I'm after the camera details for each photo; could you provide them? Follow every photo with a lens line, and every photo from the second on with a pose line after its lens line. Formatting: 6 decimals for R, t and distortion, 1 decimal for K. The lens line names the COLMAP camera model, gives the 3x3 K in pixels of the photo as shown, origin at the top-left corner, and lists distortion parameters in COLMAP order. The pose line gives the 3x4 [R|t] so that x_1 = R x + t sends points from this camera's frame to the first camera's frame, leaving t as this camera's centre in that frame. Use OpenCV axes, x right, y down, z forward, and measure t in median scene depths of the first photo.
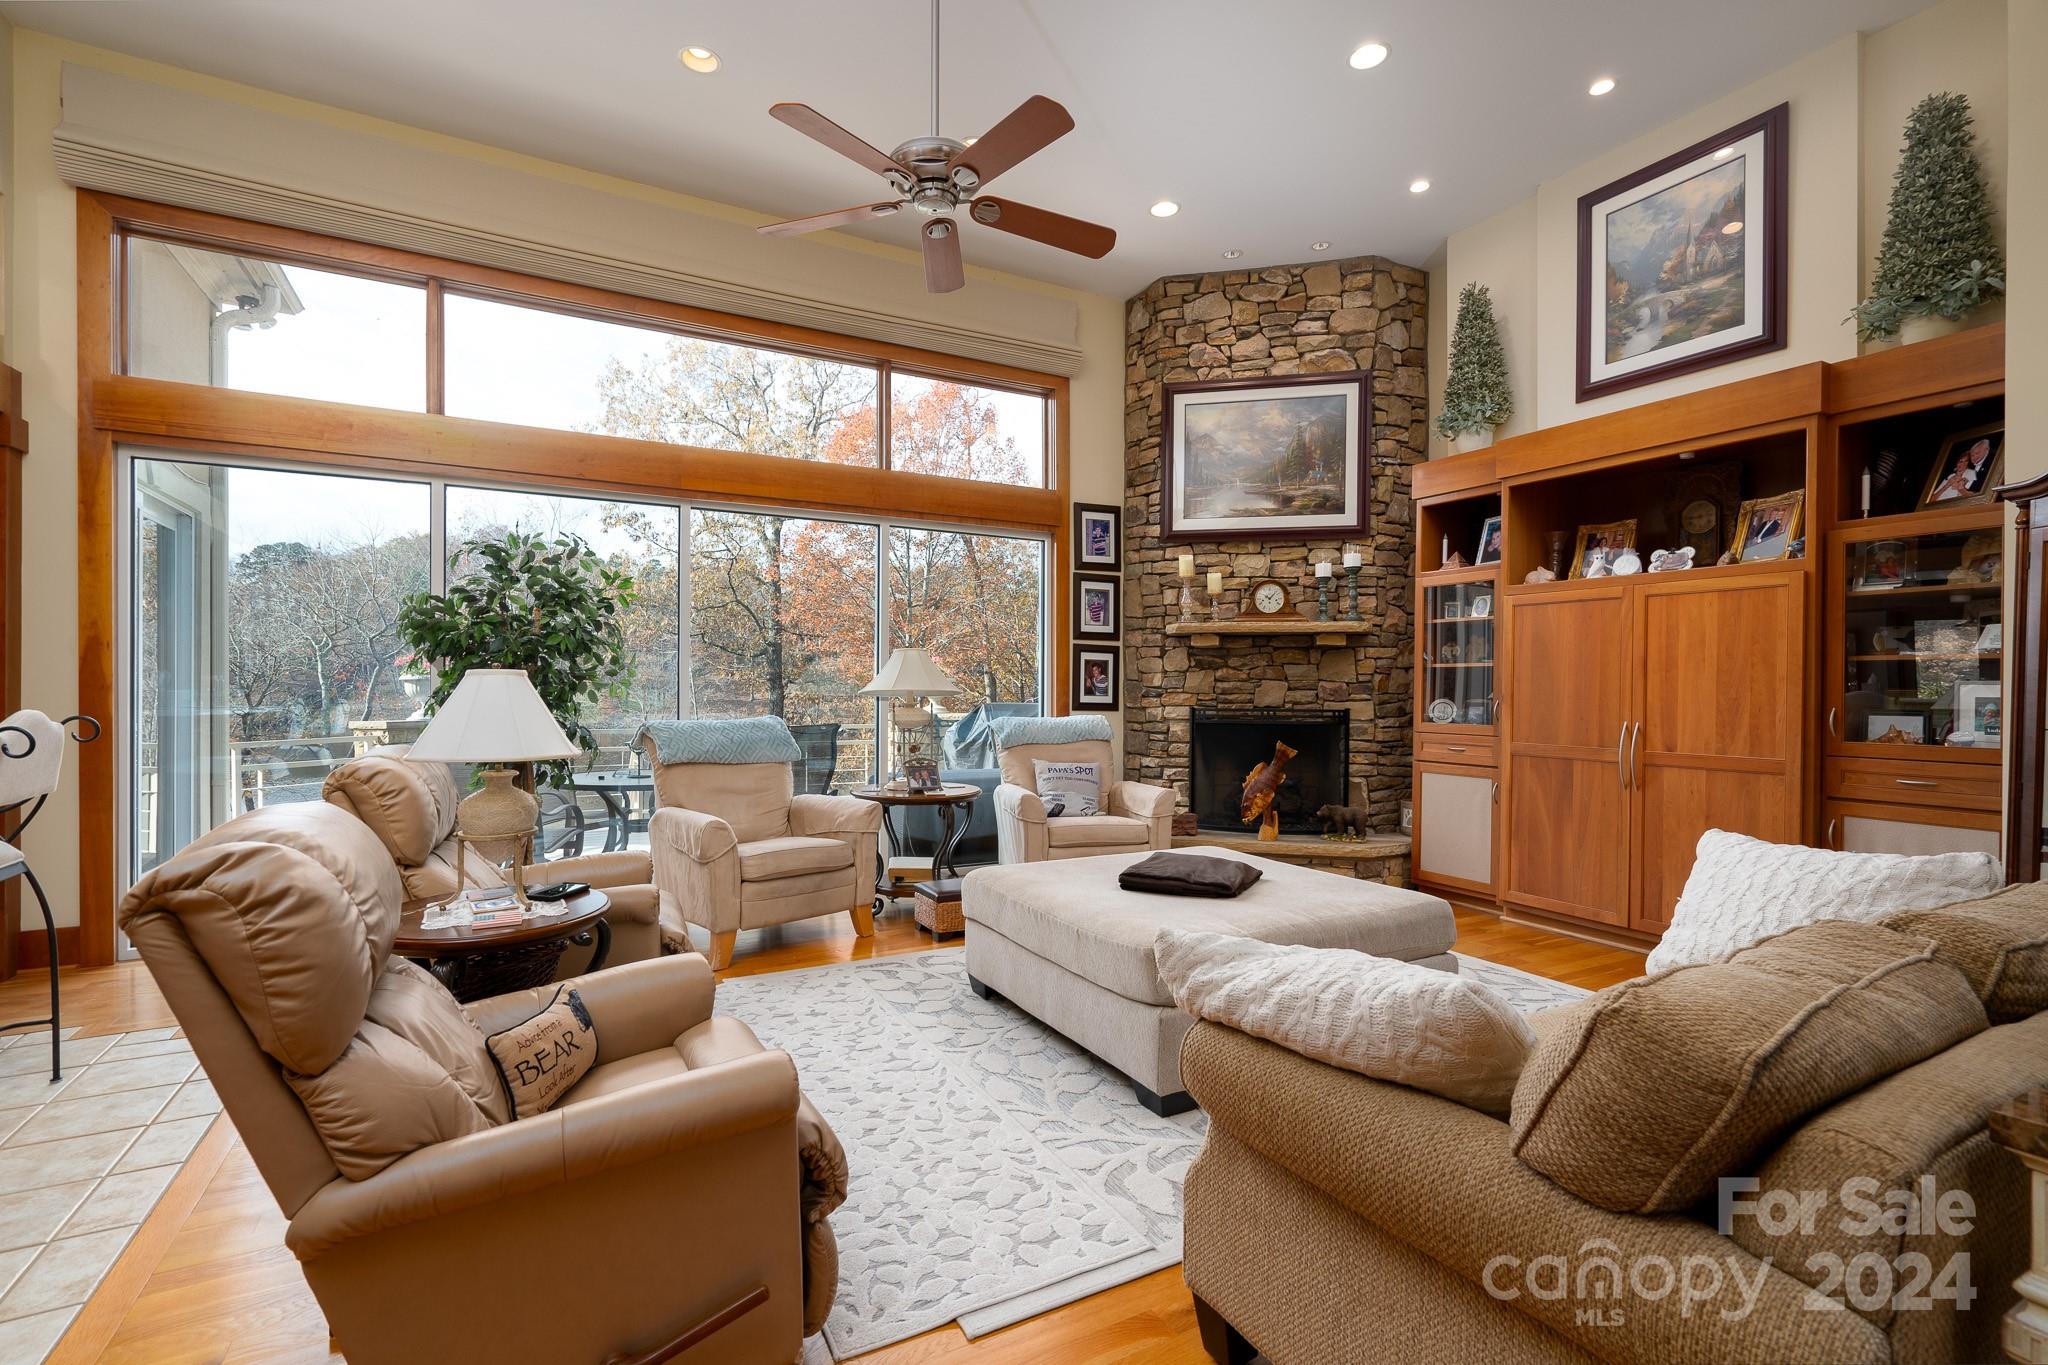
lens RADIAL K [[910.7, 0, 1026.1], [0, 910.7, 696.8], [0, 0, 1]] dist [0.000710, 0.000102]
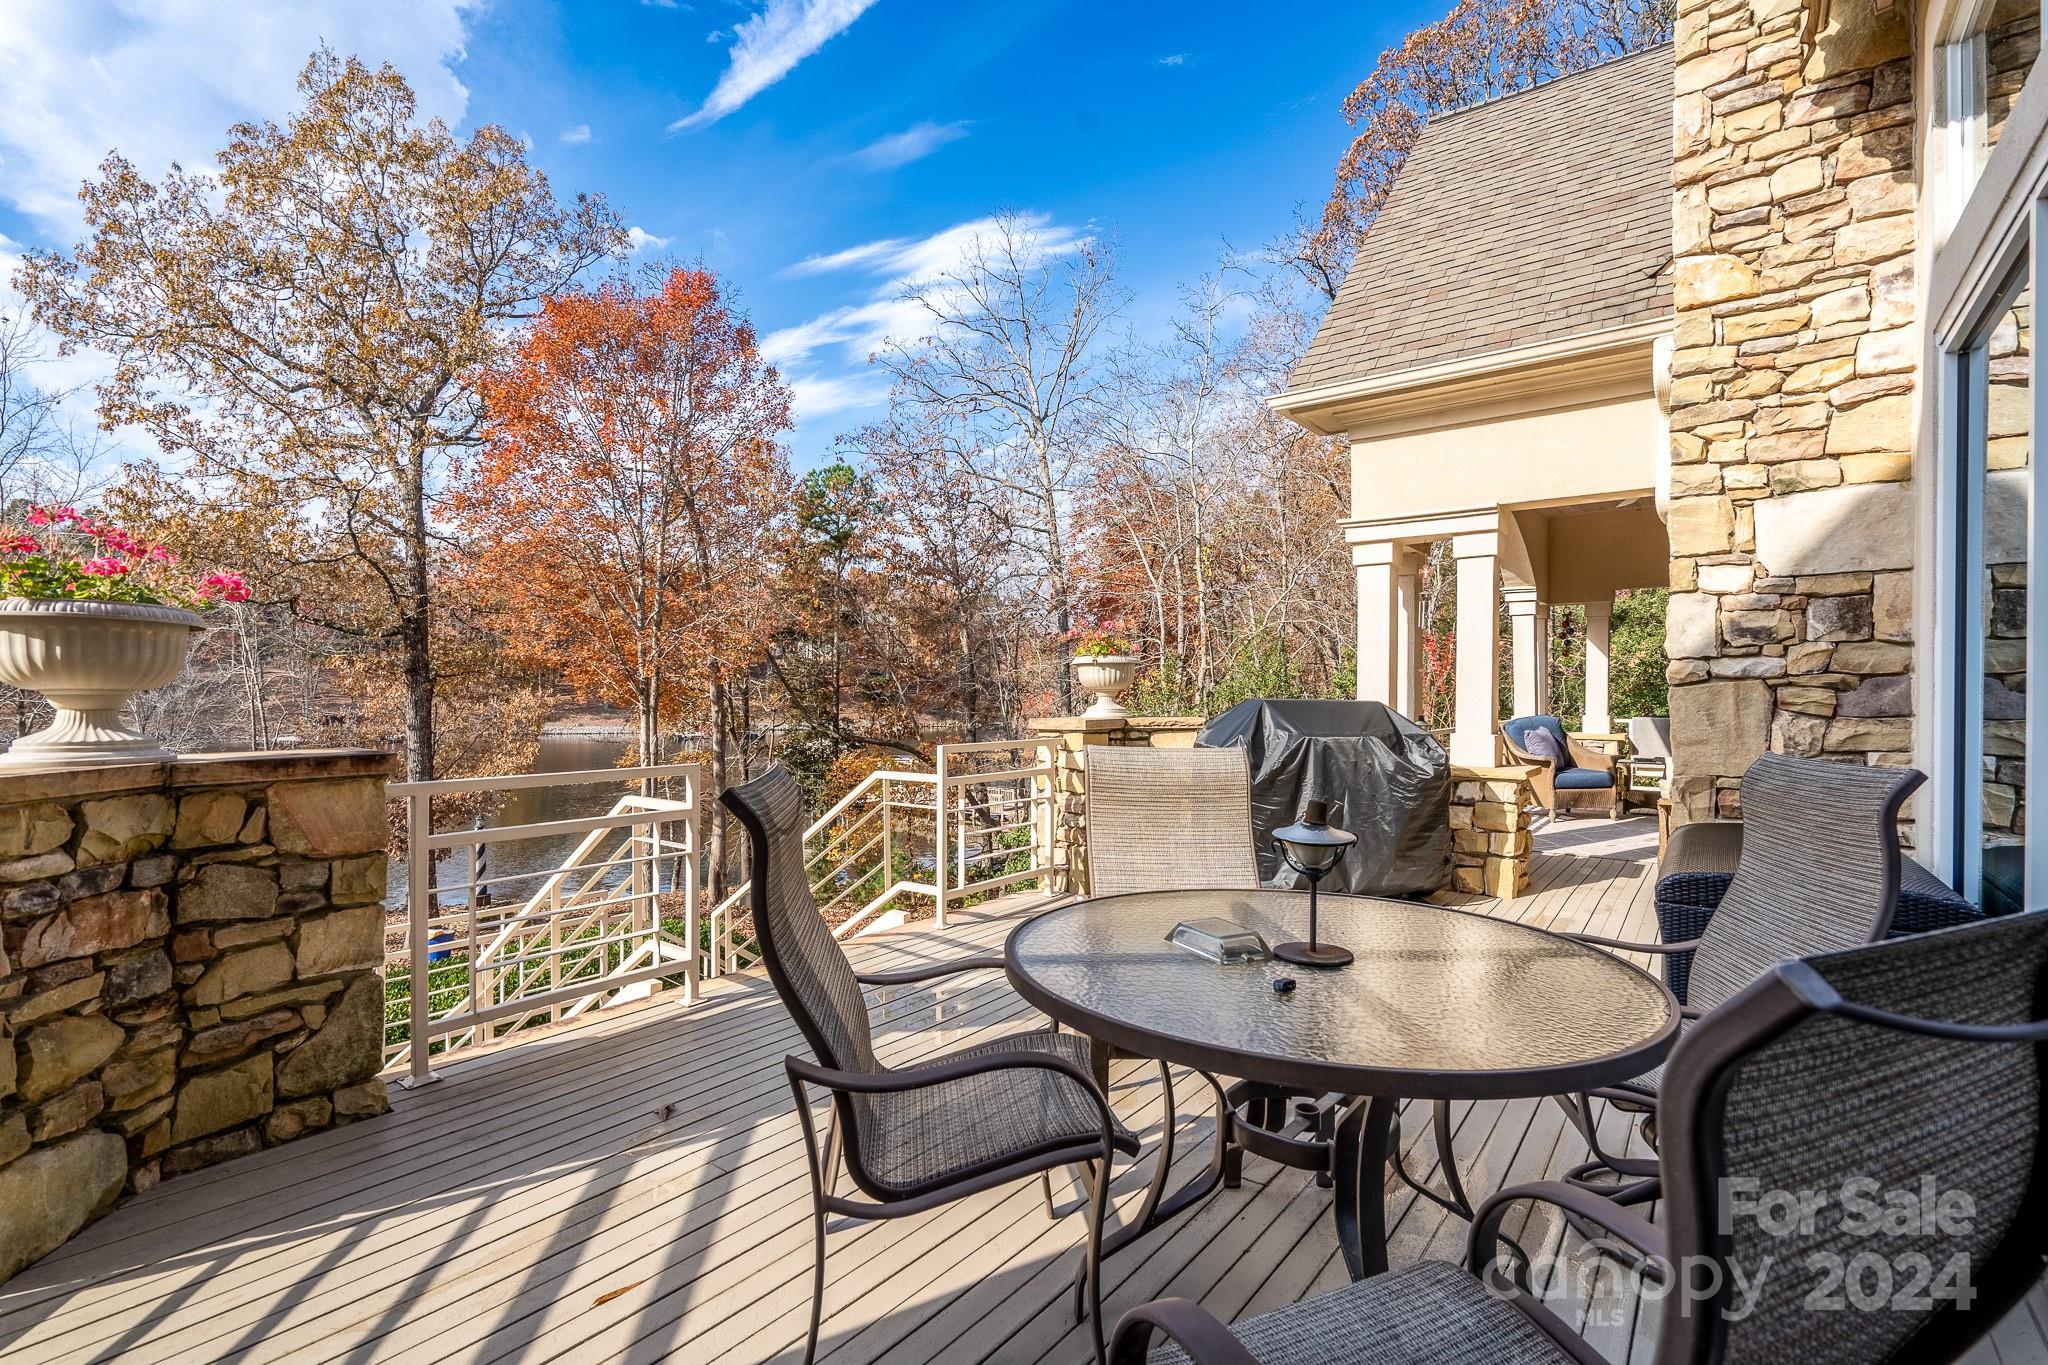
lens RADIAL K [[937.7, 0, 1001.8], [0, 937.7, 691.3], [0, 0, 1]] dist [0.002446, 0.000644]
pose [[0.921885, 0.003600, 0.387447, -0.712231], [-0.001580, 0.999983, -0.005531, 0.006287], [-0.387460, 0.004487, 0.921875, 0.828512]]
